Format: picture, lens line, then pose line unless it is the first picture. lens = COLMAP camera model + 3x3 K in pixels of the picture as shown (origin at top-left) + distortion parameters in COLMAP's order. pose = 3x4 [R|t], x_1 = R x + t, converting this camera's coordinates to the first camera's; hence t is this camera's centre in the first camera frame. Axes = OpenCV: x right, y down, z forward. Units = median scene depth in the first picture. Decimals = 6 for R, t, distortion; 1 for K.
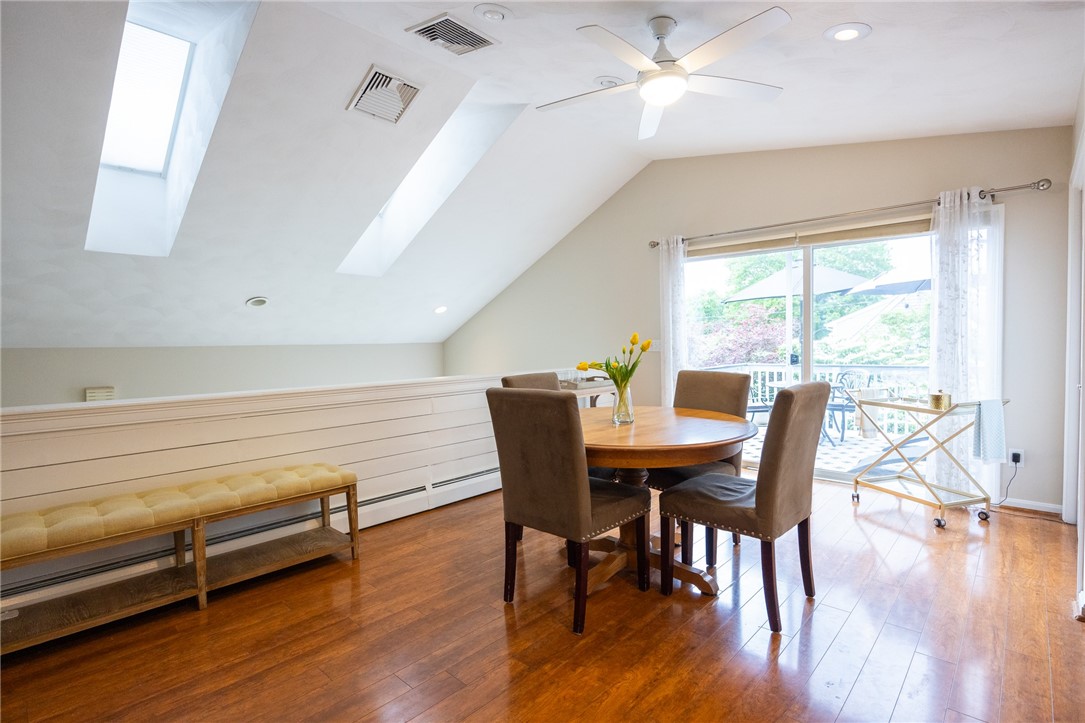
lens RADIAL K [[527.0, 0, 542.5], [0, 527.0, 361.5], [0, 0, 1]] dist [-0.014057, 0.000018]
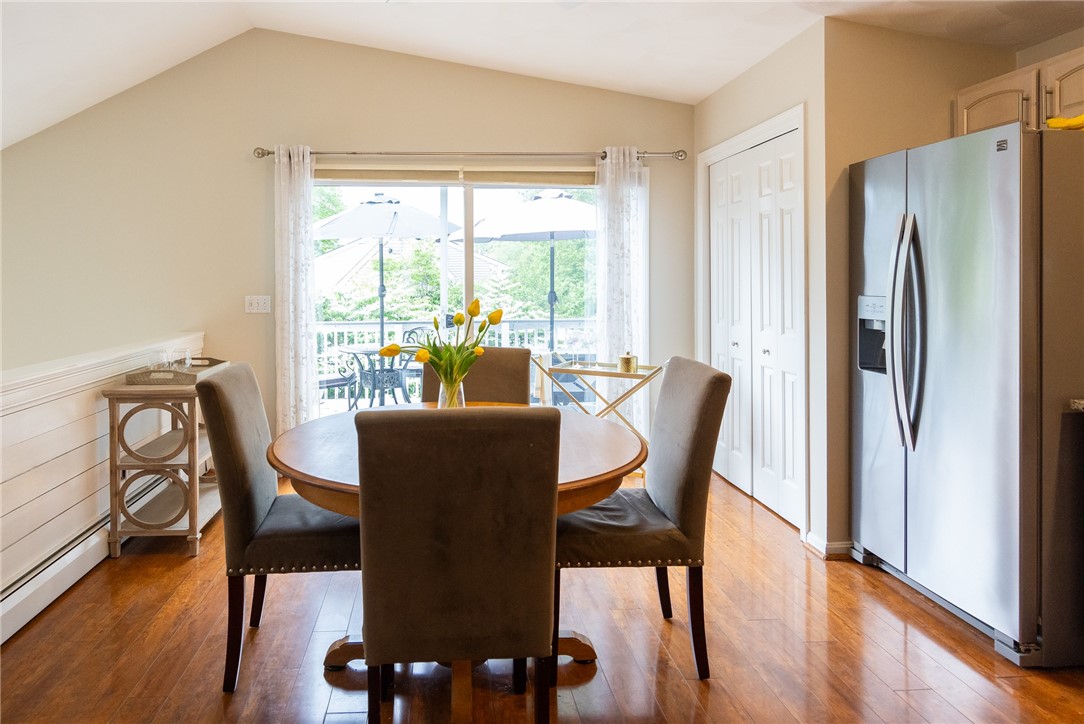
lens RADIAL K [[691.9, 0, 467.9], [0, 691.9, 281.3], [0, 0, 1]] dist [-0.004253, -0.004056]
pose [[0.703777, 0.013427, 0.710294, -0.326036], [0.018199, 0.999153, -0.036919, -0.031799], [-0.710188, 0.038910, 0.702936, 0.290527]]
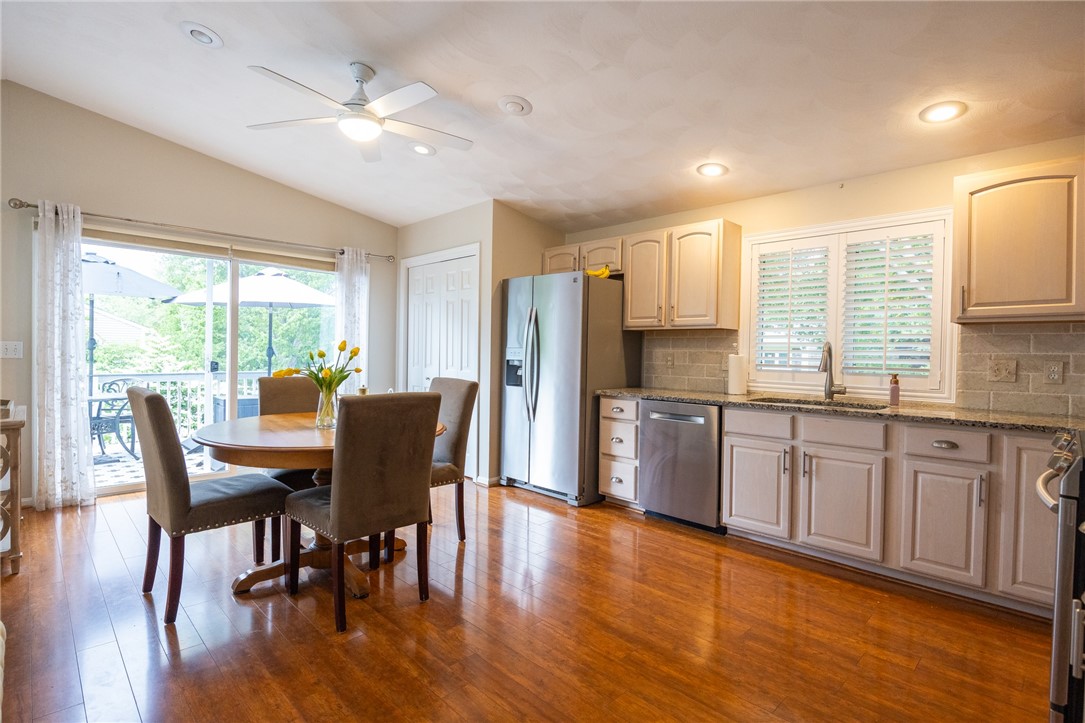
lens RADIAL K [[527.0, 0, 542.5], [0, 527.0, 361.5], [0, 0, 1]] dist [-0.014057, 0.000018]
pose [[0.050123, -0.000034, 0.998743, -0.632873], [0.017952, 0.999838, -0.000867, -0.001511], [-0.998582, 0.017973, 0.050116, 0.398793]]
